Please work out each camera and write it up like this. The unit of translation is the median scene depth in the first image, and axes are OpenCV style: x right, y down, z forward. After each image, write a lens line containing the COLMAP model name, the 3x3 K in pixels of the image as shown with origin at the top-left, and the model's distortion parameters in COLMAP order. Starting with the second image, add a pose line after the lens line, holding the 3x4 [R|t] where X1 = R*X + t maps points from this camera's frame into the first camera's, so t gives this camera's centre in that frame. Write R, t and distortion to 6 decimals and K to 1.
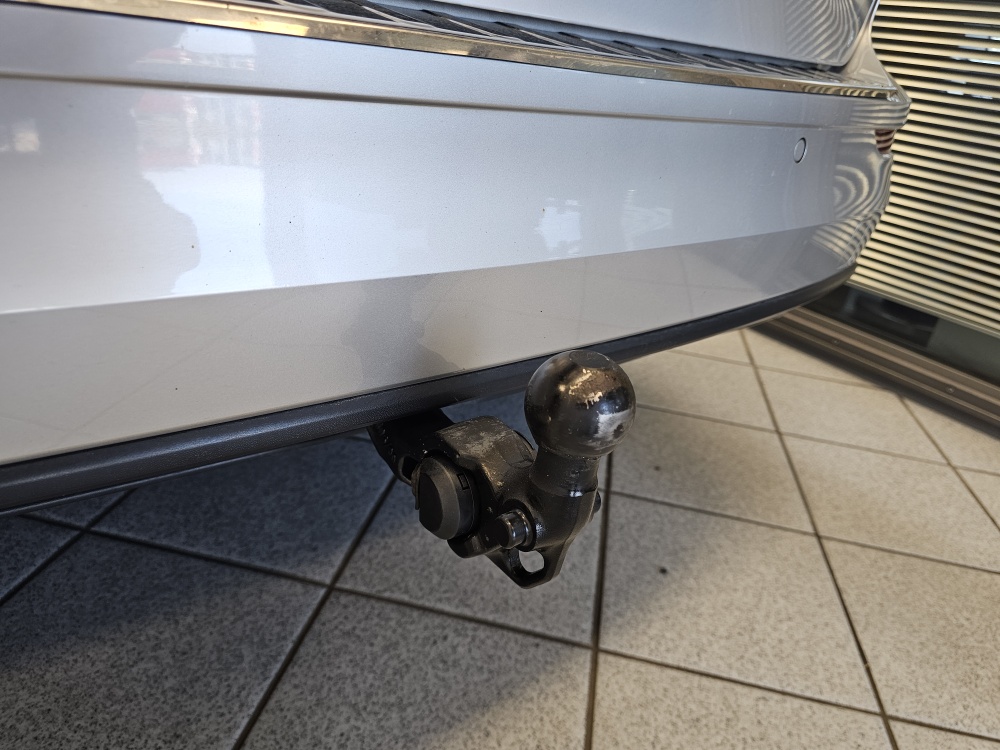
lens RADIAL K [[678.2, 0, 500.5], [0, 678.2, 374.8], [0, 0, 1]] dist [0.055586, -0.057781]
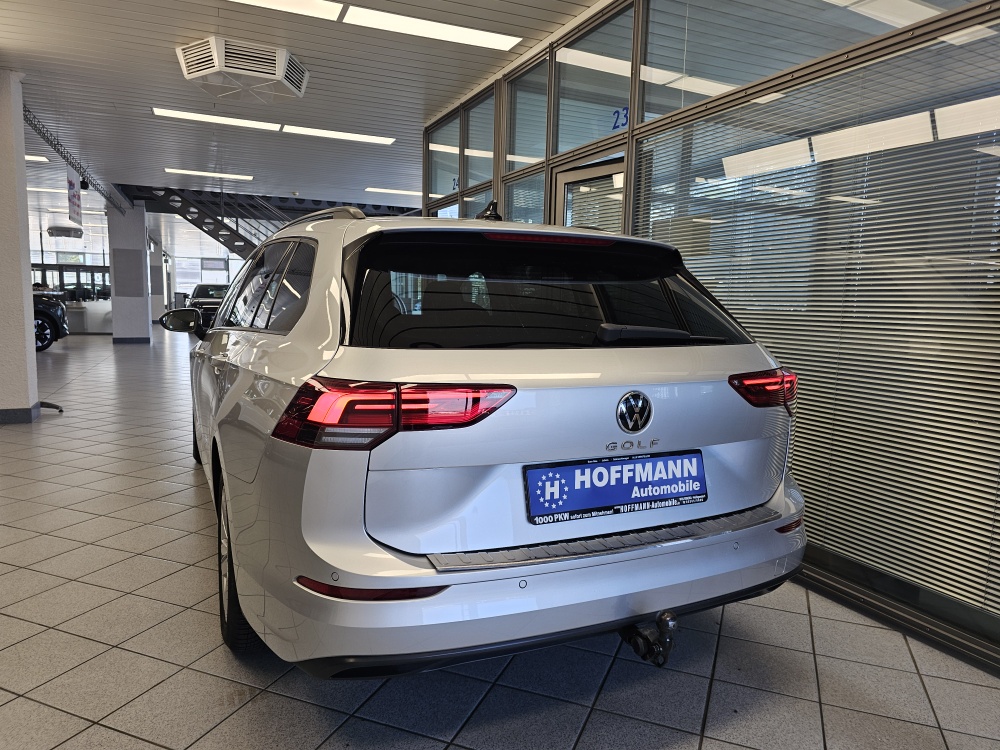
lens RADIAL K [[678.2, 0, 497.6], [0, 678.2, 383.6], [0, 0, 1]] dist [0.055586, -0.057781]
pose [[0.974514, -0.080395, -0.209428, 0.037178], [0.004399, 0.940245, -0.340471, 0.040886], [0.224286, 0.330872, 0.916635, -1.707198]]
